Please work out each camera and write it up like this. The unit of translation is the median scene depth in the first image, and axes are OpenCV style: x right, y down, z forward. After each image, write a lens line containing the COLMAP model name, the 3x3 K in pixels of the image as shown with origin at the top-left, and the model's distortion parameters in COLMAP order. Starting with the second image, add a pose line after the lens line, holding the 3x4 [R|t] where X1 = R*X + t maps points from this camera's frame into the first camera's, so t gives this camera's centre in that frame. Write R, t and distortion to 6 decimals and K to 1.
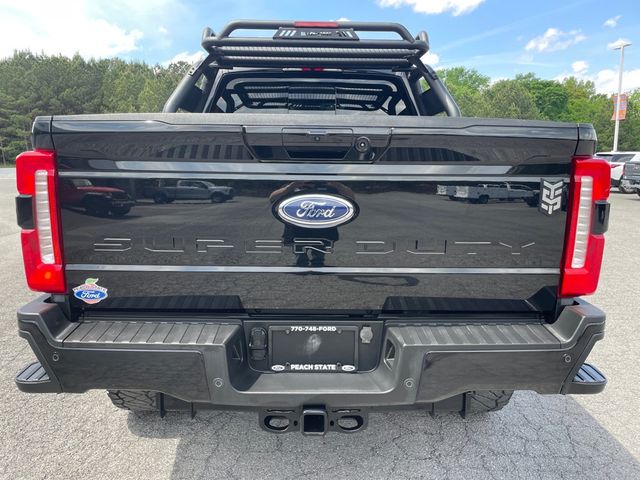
lens RADIAL K [[489.8, 0, 315.2], [0, 489.8, 240.7], [0, 0, 1]] dist [0.073691, -0.084142]
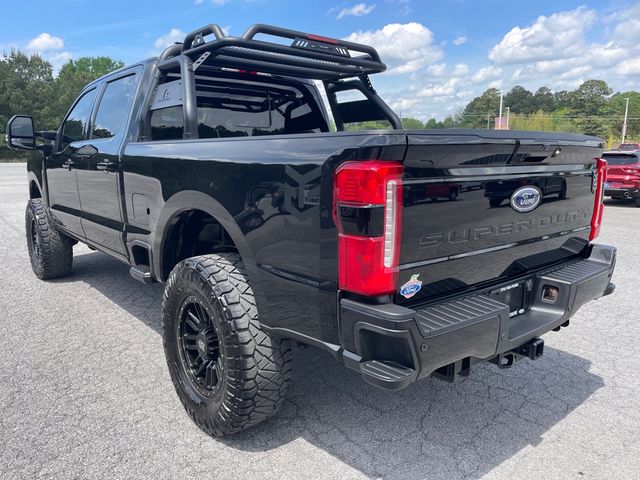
lens RADIAL K [[489.8, 0, 311.5], [0, 489.8, 236.5], [0, 0, 1]] dist [0.073691, -0.084142]
pose [[0.780366, -0.115205, 0.614619, -0.748356], [0.111641, 0.992759, 0.044337, -0.048156], [-0.615276, 0.034018, 0.787577, 0.154266]]
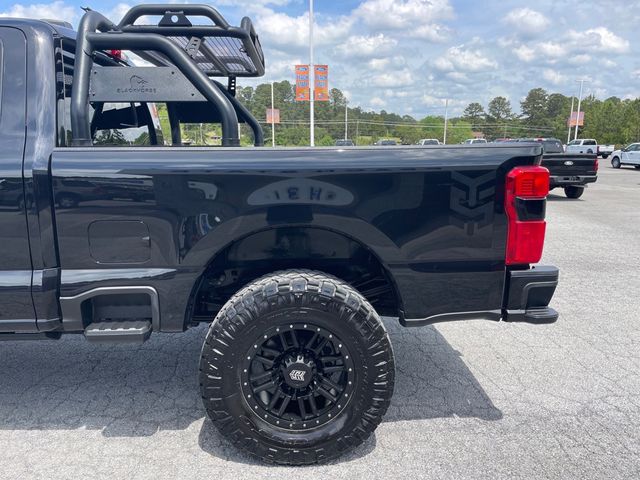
lens RADIAL K [[489.8, 0, 315.7], [0, 489.8, 226.9], [0, 0, 1]] dist [0.073691, -0.084142]
pose [[-0.023730, -0.173339, 0.984576, -1.143383], [0.169458, 0.969905, 0.174840, -0.210889], [-0.985252, 0.170993, 0.006358, 0.938547]]
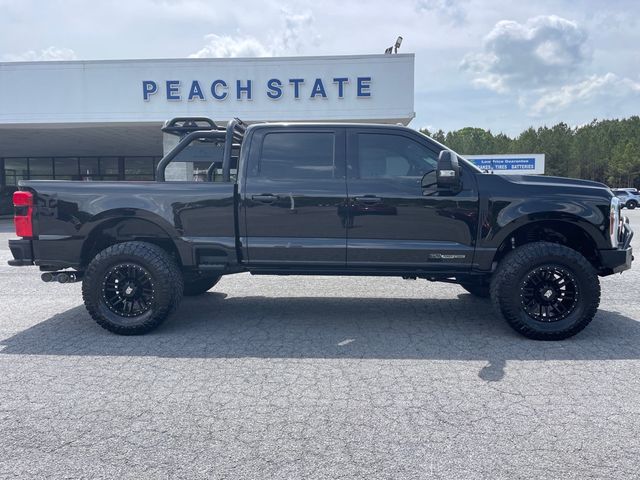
lens RADIAL K [[489.8, 0, 320.0], [0, 489.8, 236.0], [0, 0, 1]] dist [0.073691, -0.084142]
pose [[-0.077846, 0.087648, -0.993105, 2.024859], [-0.165828, 0.981113, 0.099588, -0.295600], [0.983077, 0.172437, -0.061841, 1.779589]]
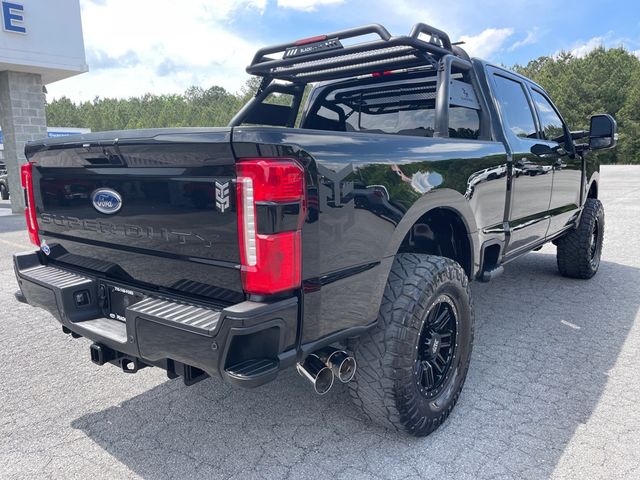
lens RADIAL K [[489.8, 0, 319.8], [0, 489.8, 238.2], [0, 0, 1]] dist [0.073691, -0.084142]
pose [[0.770361, 0.076474, -0.633006, 0.748727], [-0.081682, 0.996438, 0.020973, -0.020701], [0.632355, 0.035548, 0.773863, 0.173340]]
